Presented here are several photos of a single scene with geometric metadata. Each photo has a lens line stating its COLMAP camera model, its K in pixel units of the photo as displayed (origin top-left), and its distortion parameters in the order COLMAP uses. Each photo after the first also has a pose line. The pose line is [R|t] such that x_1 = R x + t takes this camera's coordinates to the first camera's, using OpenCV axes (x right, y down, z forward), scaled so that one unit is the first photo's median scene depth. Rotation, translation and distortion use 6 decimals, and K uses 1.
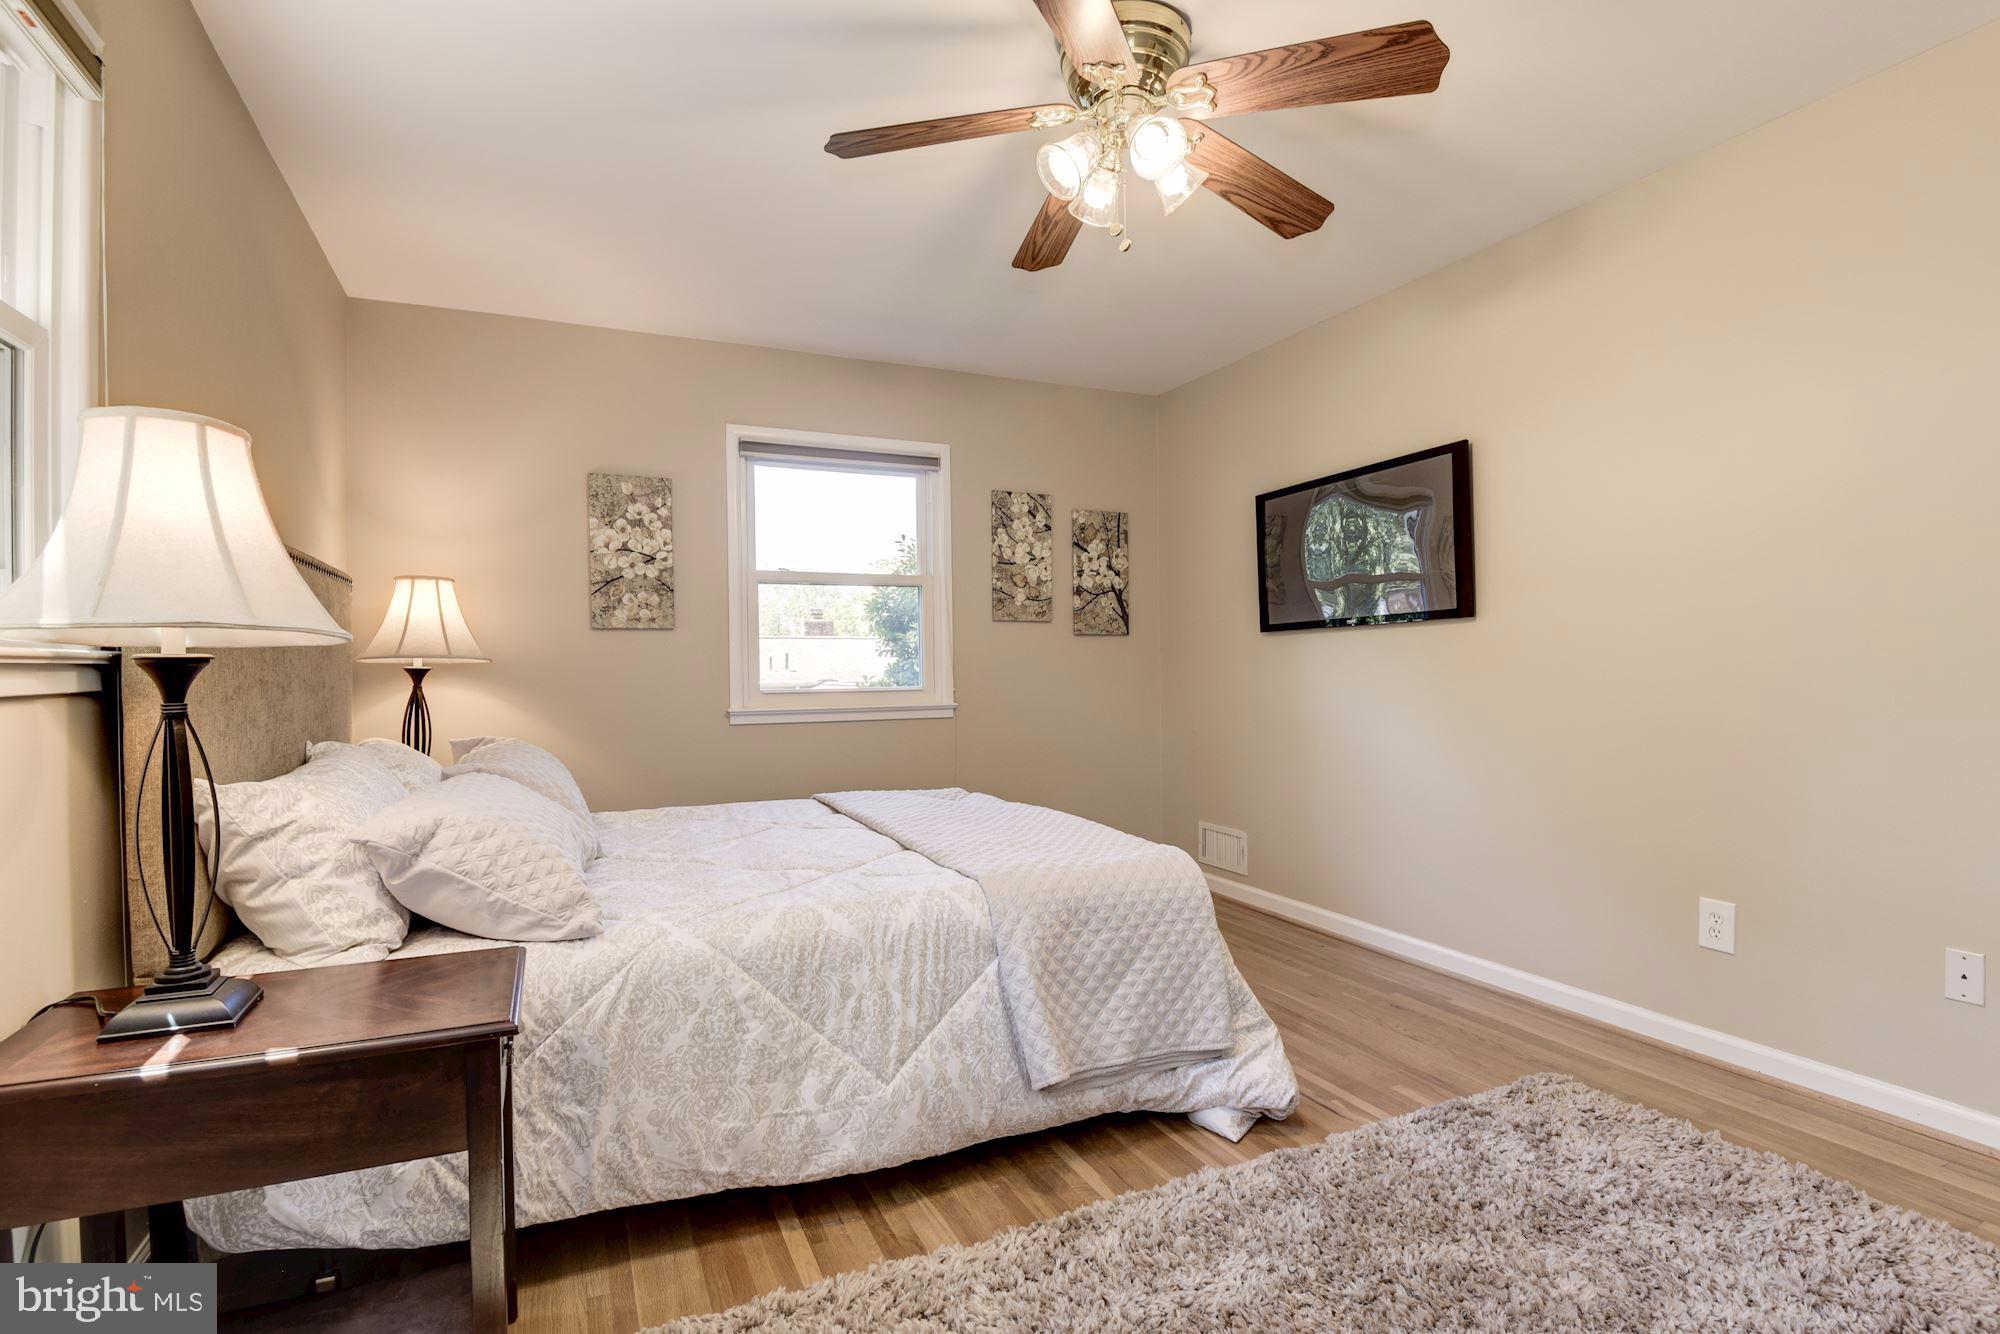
lens RADIAL K [[947.5, 0, 1007.6], [0, 947.5, 676.0], [0, 0, 1]] dist [-0.009783, -0.010290]
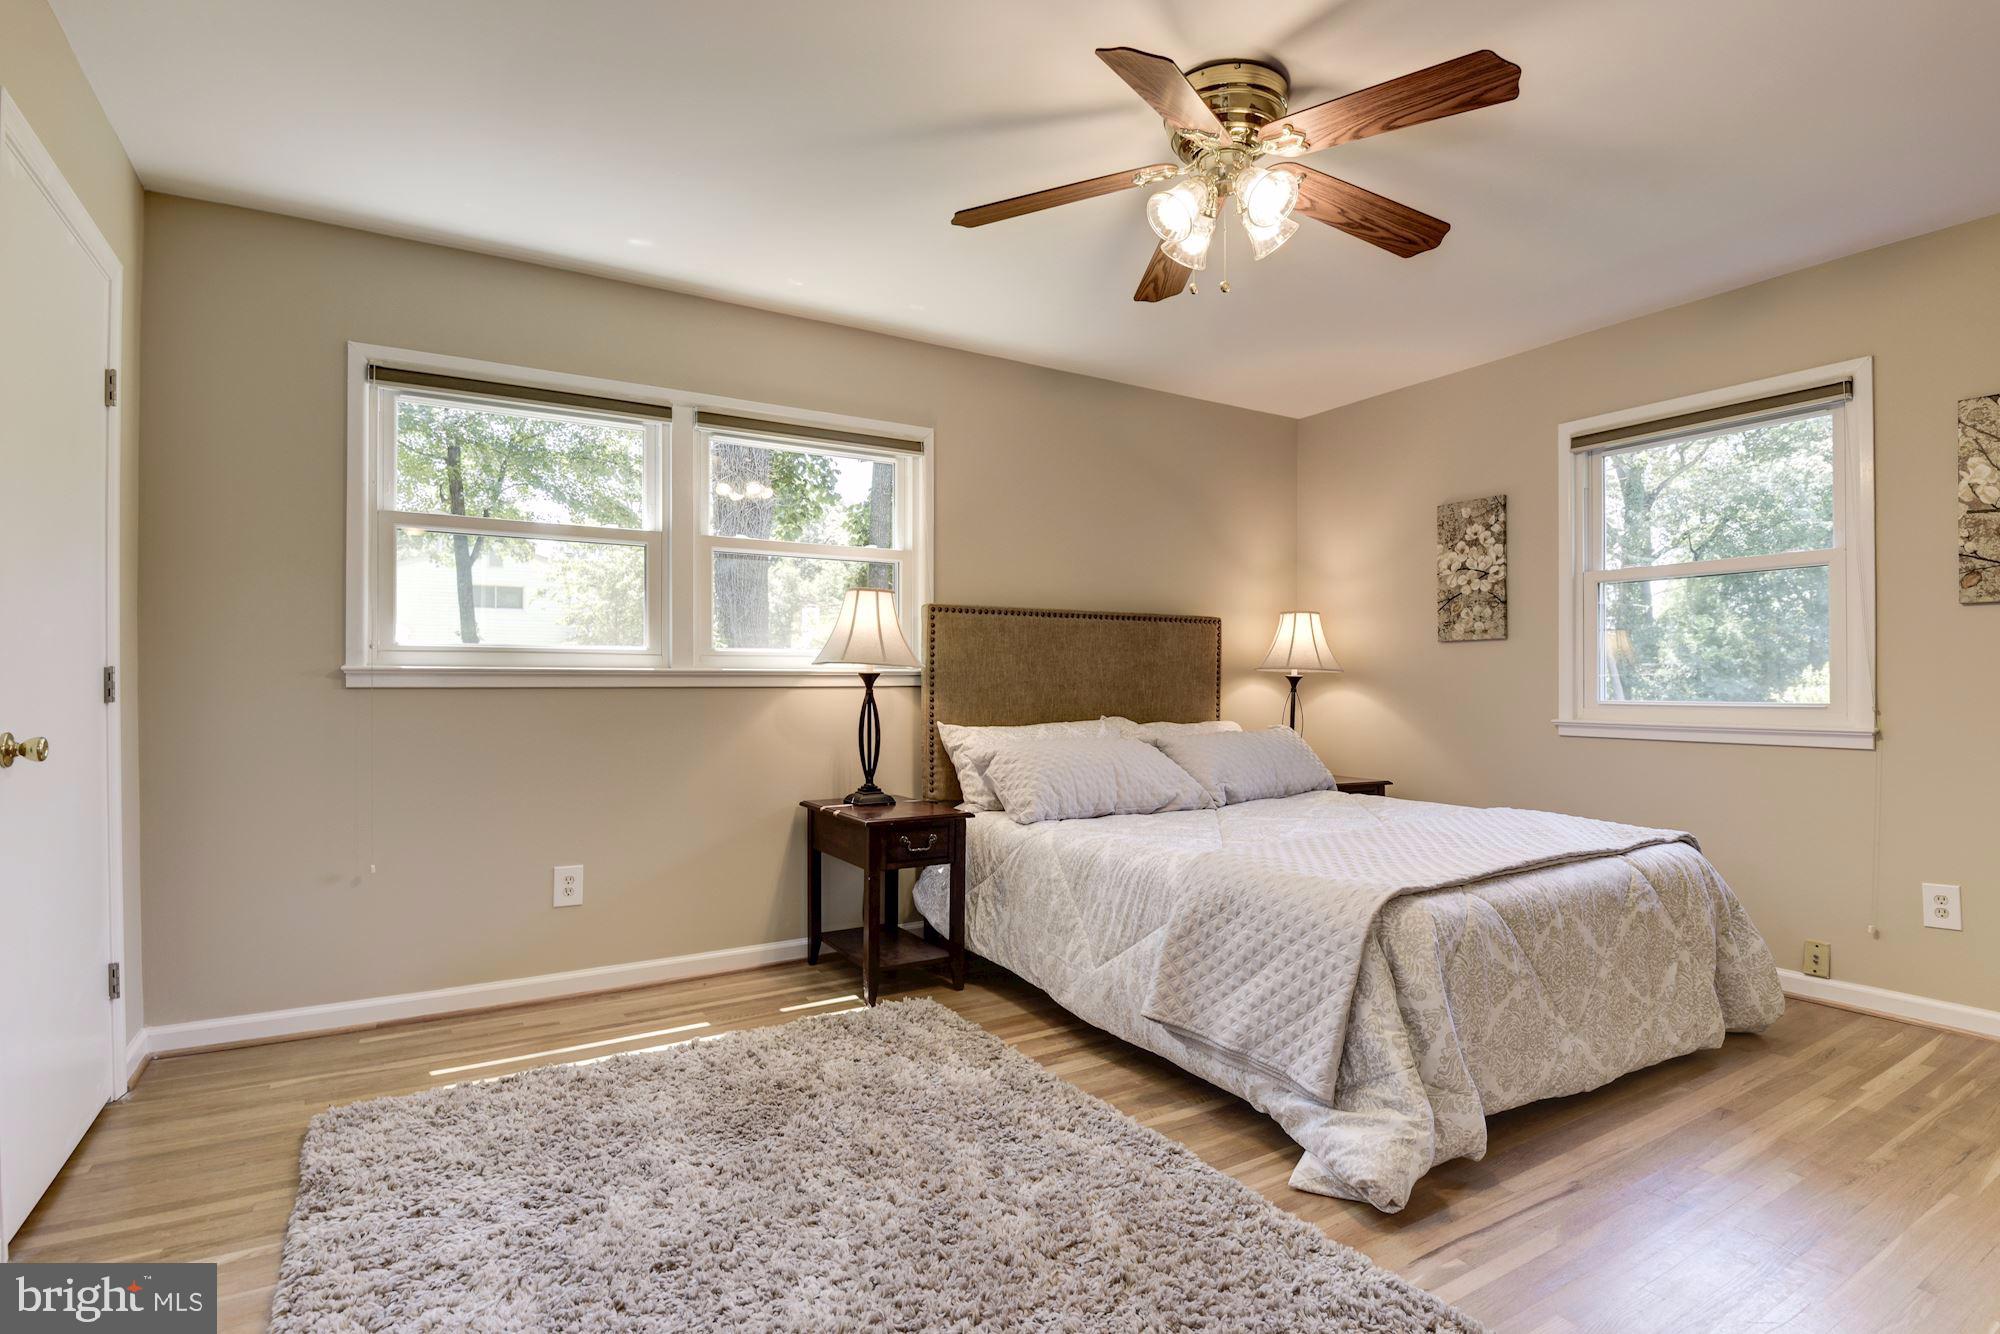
lens RADIAL K [[947.5, 0, 1000.6], [0, 947.5, 680.8], [0, 0, 1]] dist [-0.009783, -0.010290]
pose [[0.117225, 0.007951, -0.993074, 0.627553], [-0.009550, 0.999931, 0.006879, -0.005581], [0.993059, 0.008678, 0.117293, 0.336791]]
